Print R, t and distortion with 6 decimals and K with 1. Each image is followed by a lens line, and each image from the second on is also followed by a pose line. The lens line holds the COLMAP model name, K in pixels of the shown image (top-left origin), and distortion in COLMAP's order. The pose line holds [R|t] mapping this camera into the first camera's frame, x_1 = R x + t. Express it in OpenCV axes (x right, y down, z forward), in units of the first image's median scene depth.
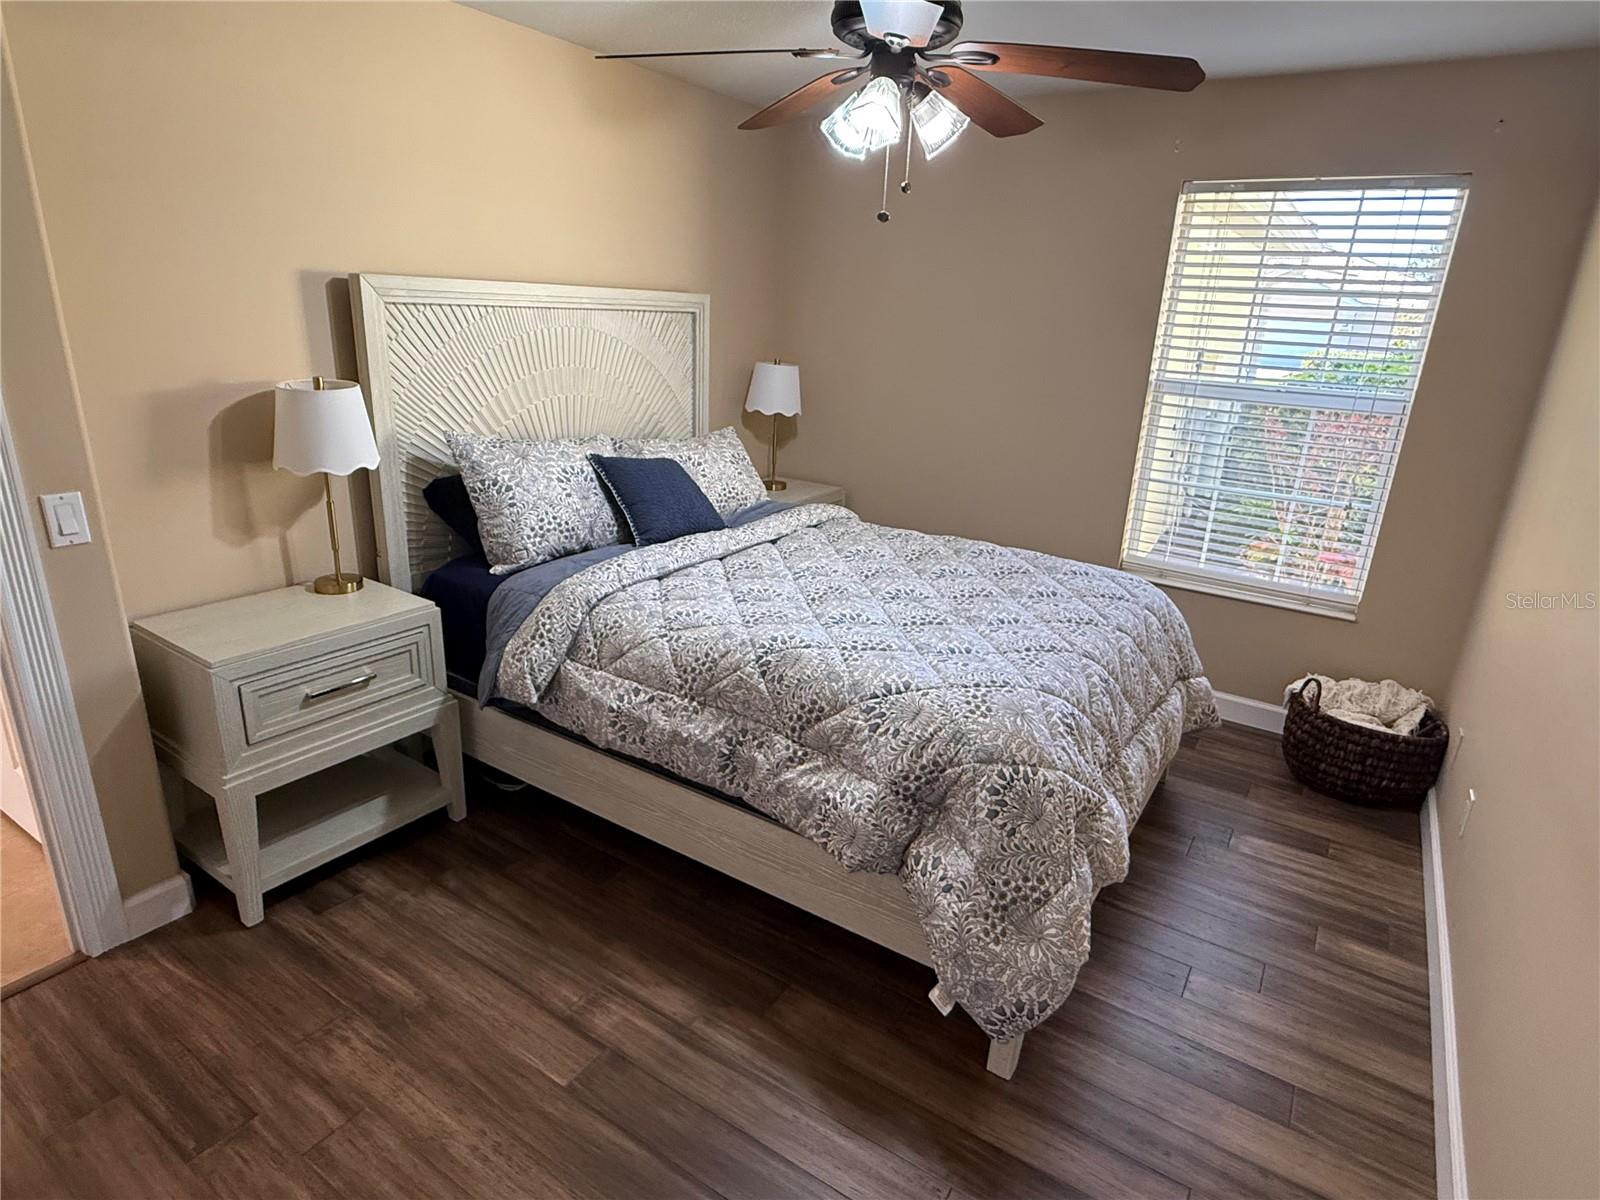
lens RADIAL K [[870.0, 0, 800.0], [0, 870.0, 600.0], [0, 0, 1]] dist [-0.000374, 0.000031]
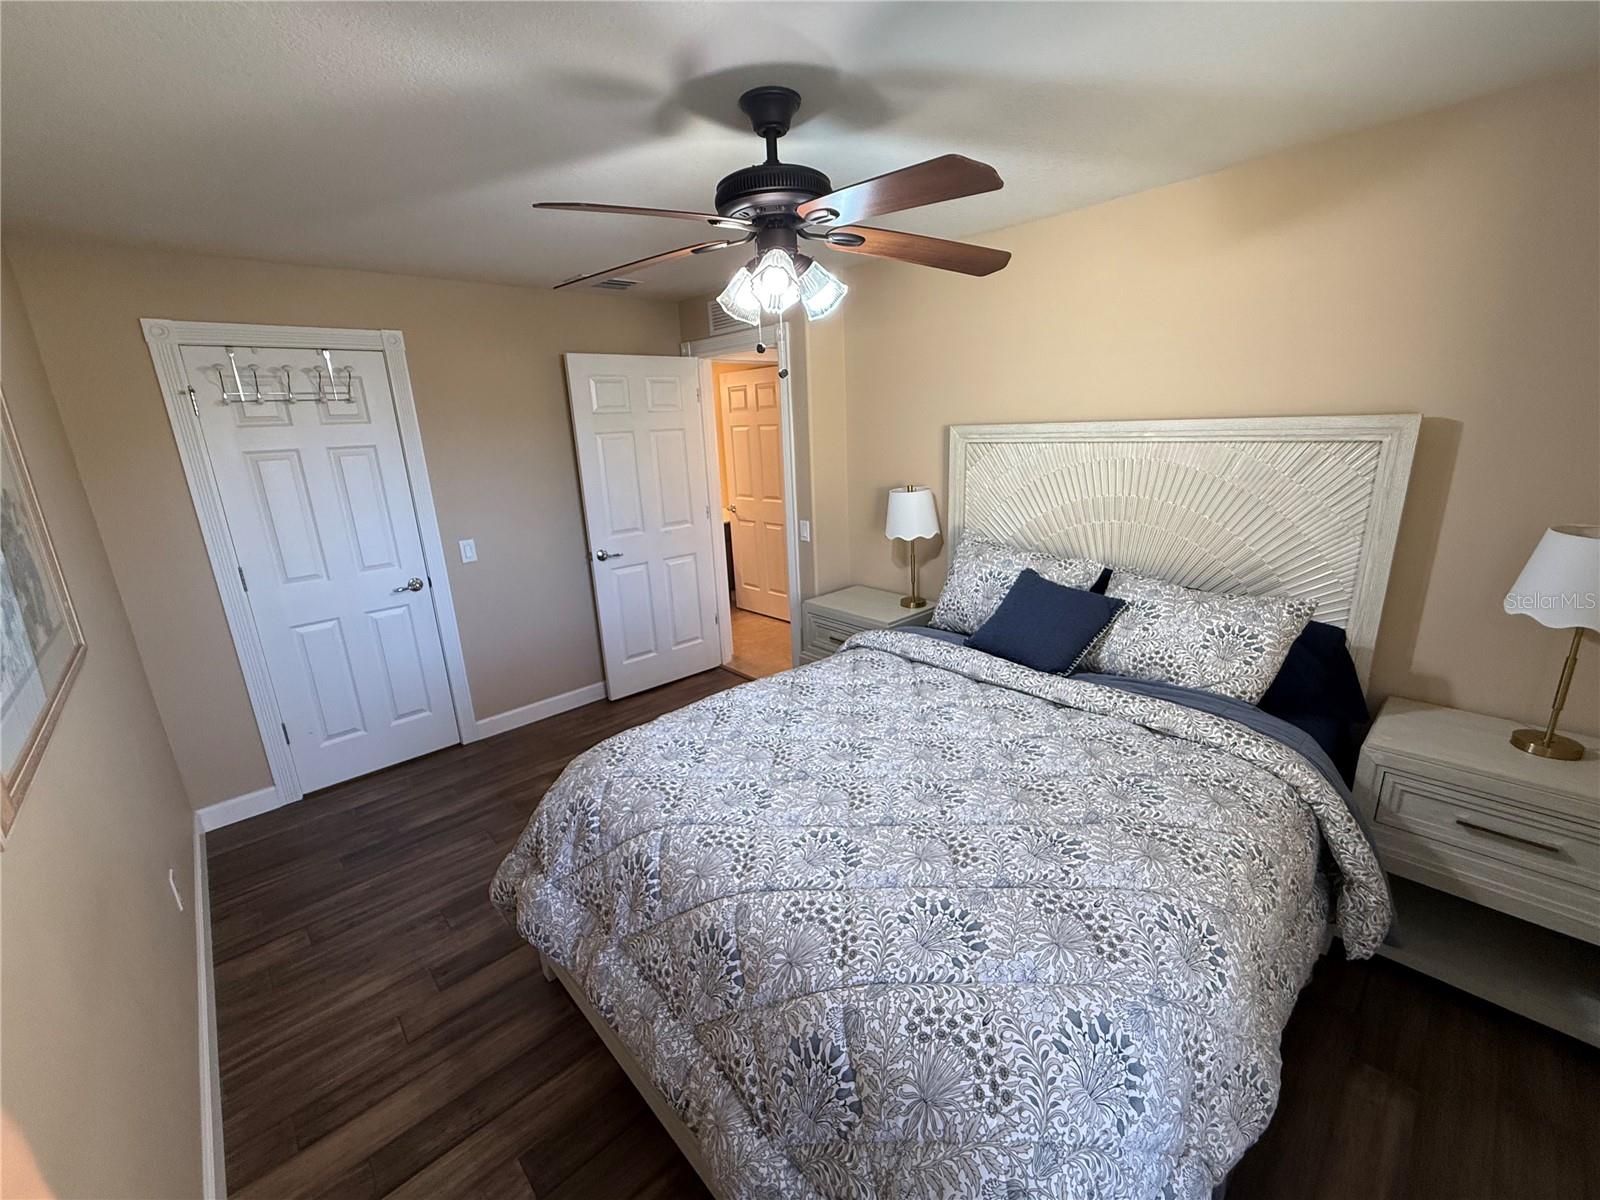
lens RADIAL K [[647.9, 0, 800.0], [0, 647.9, 600.0], [0, 0, 1]] dist [0.000025, 0.000016]
pose [[-0.253551, 0.223497, -0.941149, 0.663086], [-0.272116, 0.917173, 0.291113, -0.300590], [0.928259, 0.329914, -0.171733, 0.893534]]
